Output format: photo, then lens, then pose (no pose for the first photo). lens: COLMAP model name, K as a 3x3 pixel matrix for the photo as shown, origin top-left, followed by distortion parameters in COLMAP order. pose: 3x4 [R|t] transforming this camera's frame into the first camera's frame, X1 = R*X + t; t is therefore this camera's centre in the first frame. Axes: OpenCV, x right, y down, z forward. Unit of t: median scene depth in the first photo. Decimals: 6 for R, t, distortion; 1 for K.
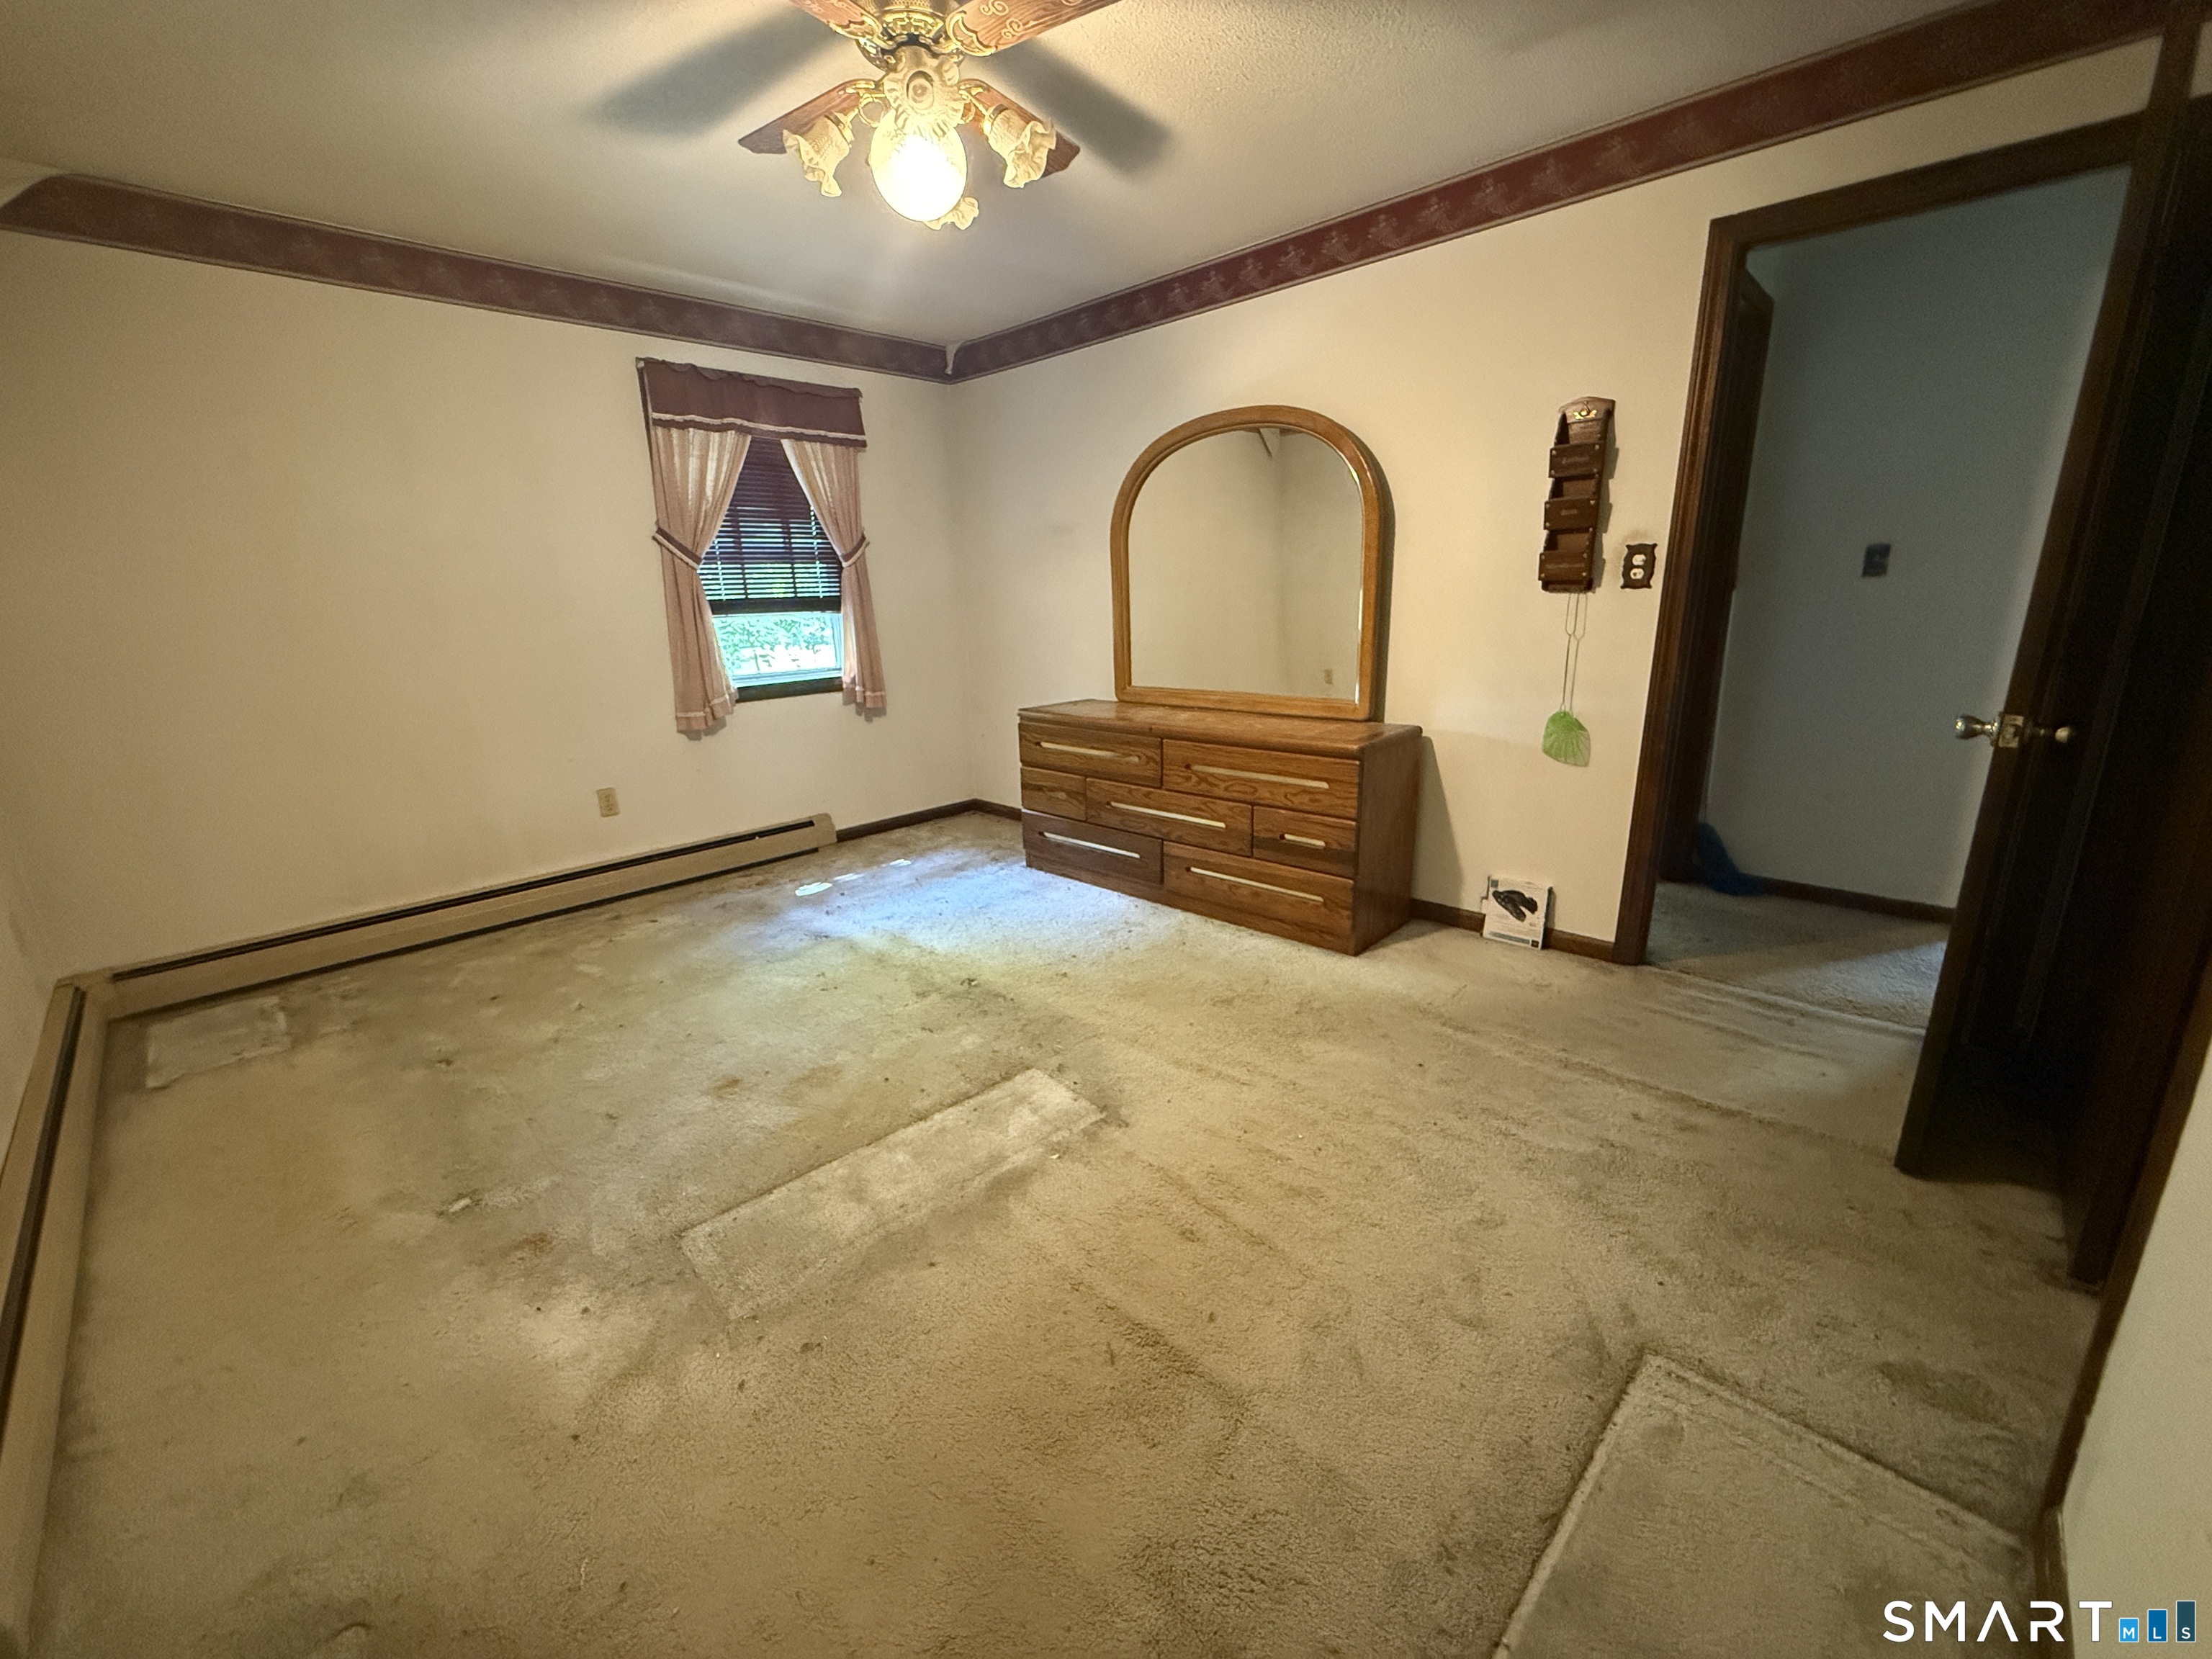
lens RADIAL K [[884.0, 0, 1096.9], [0, 884.0, 831.3], [0, 0, 1]] dist [0.002822, -0.000109]
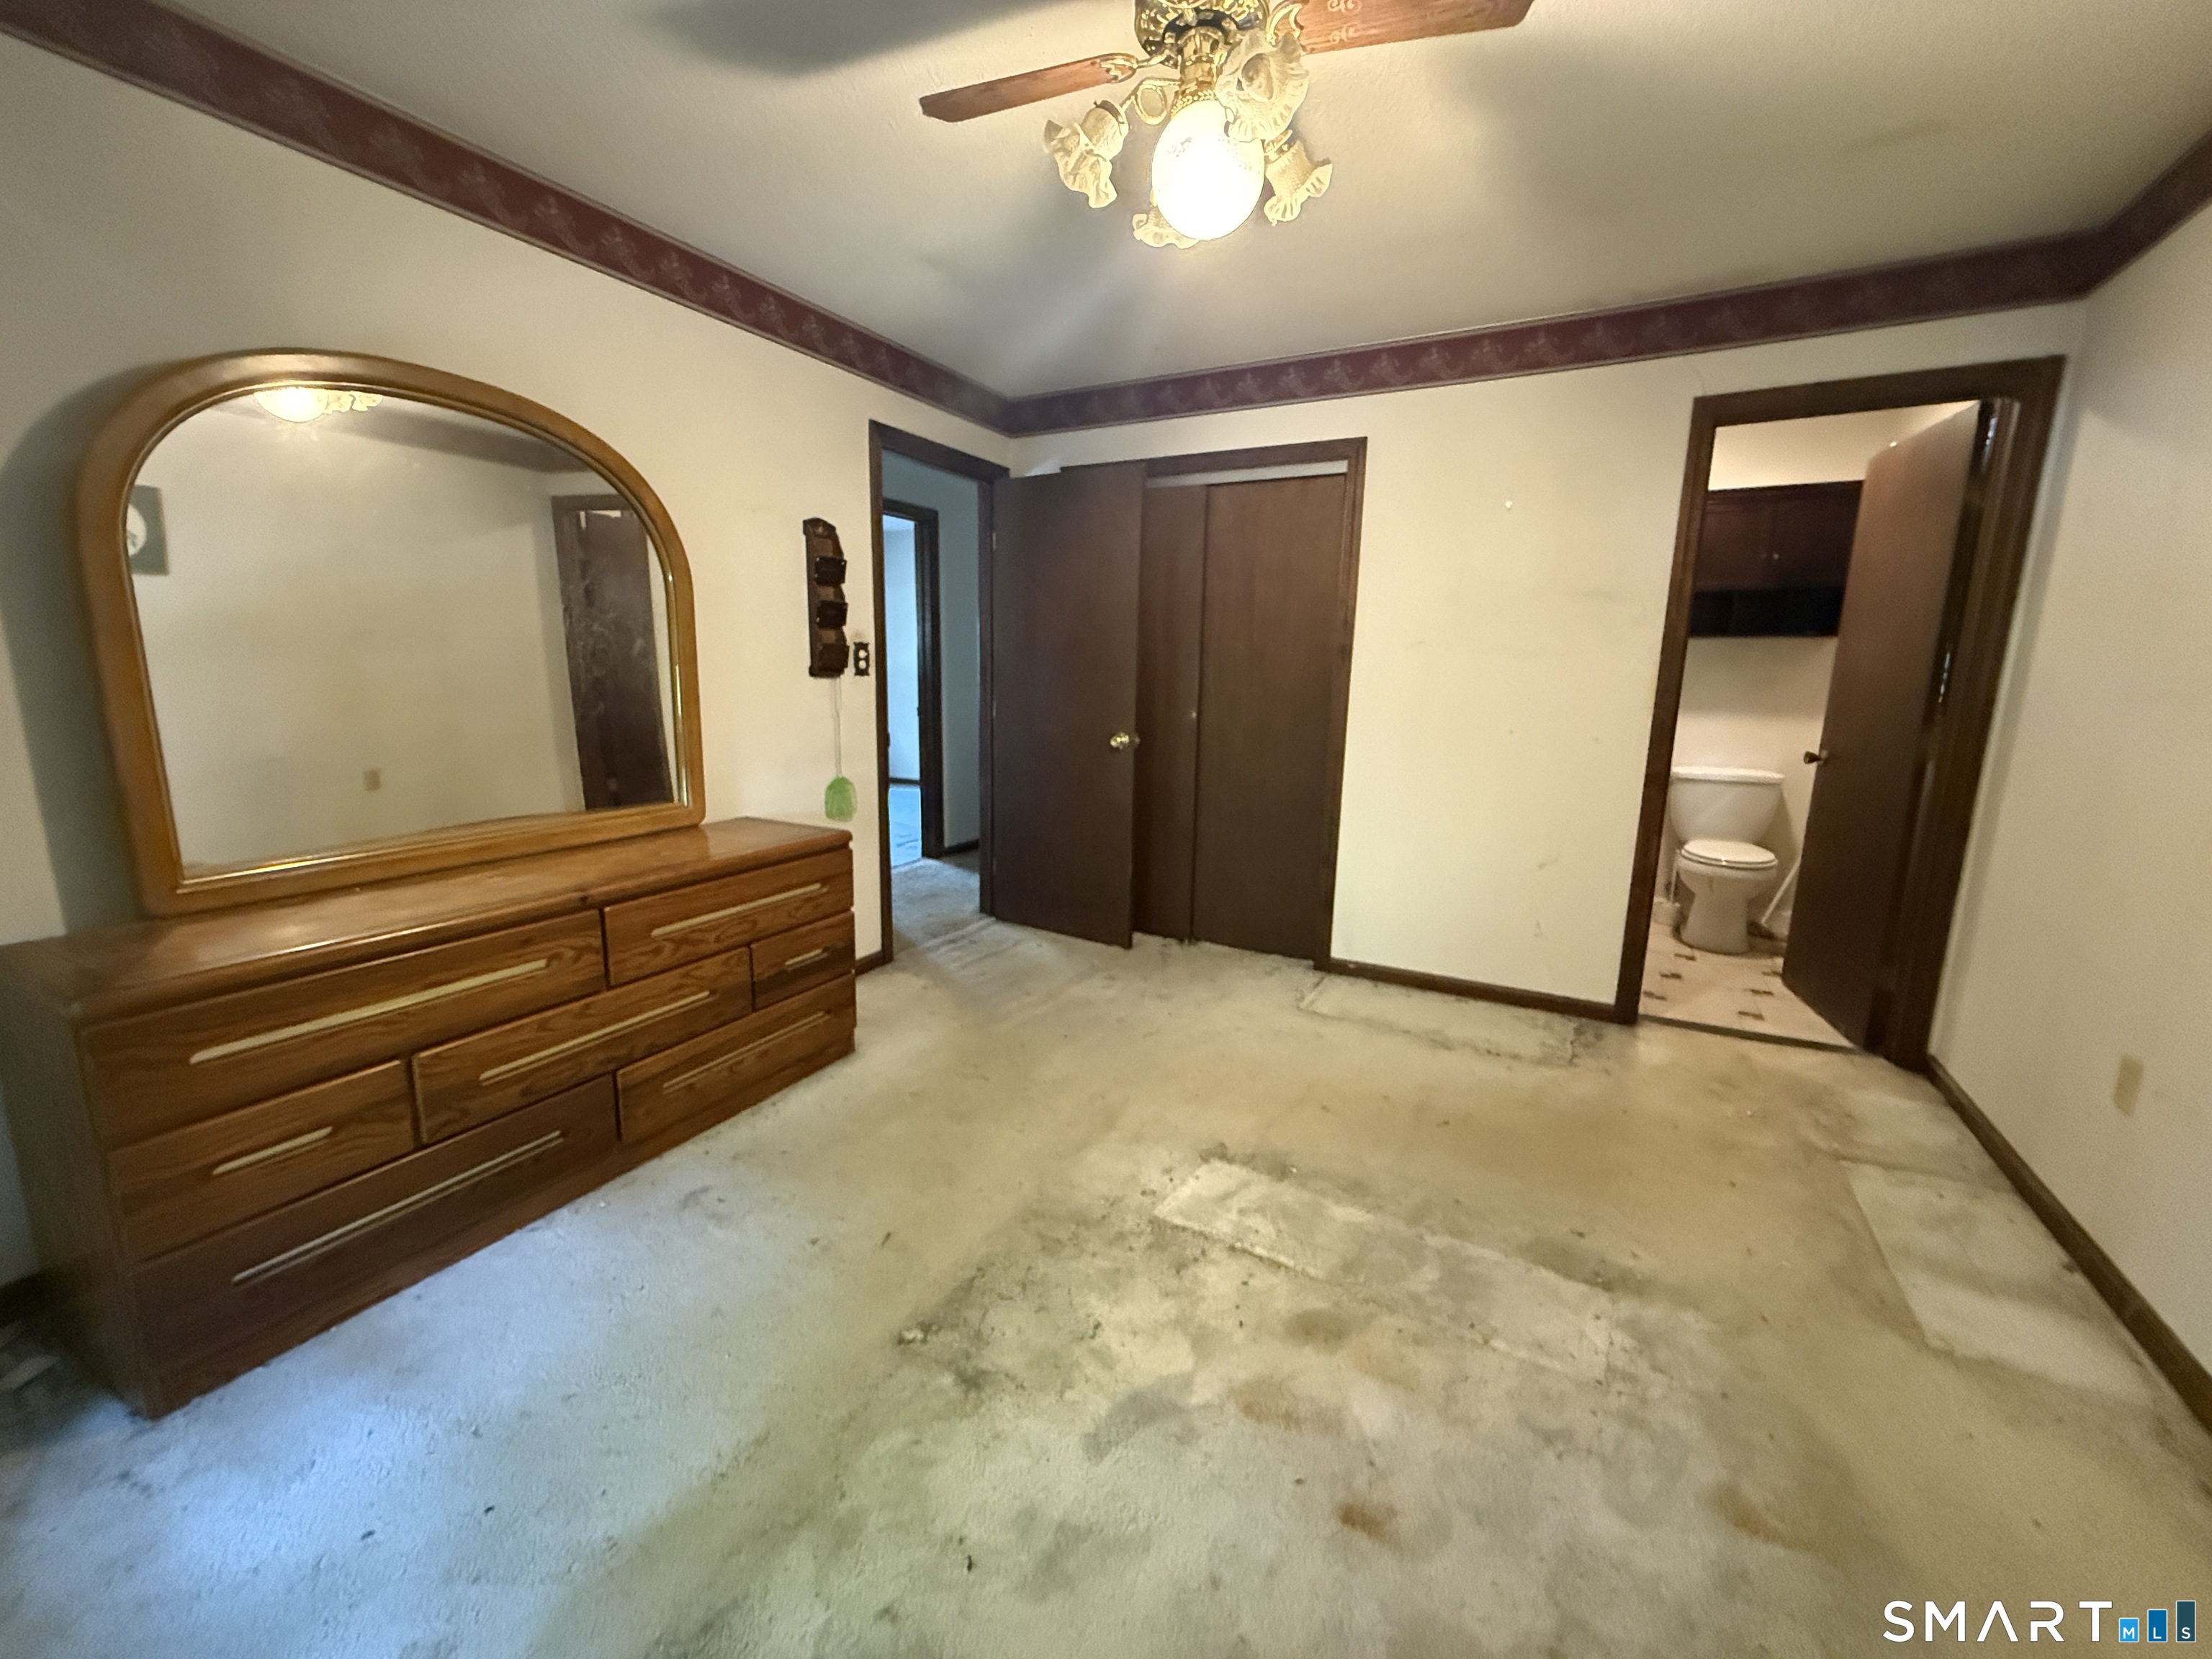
lens RADIAL K [[884.0, 0, 1103.9], [0, 884.0, 827.9], [0, 0, 1]] dist [0.002822, -0.000109]
pose [[-0.255660, -0.152898, 0.954600, -0.621514], [0.249831, 0.943426, 0.218018, -0.215747], [-0.933928, 0.294227, -0.202997, 0.834531]]
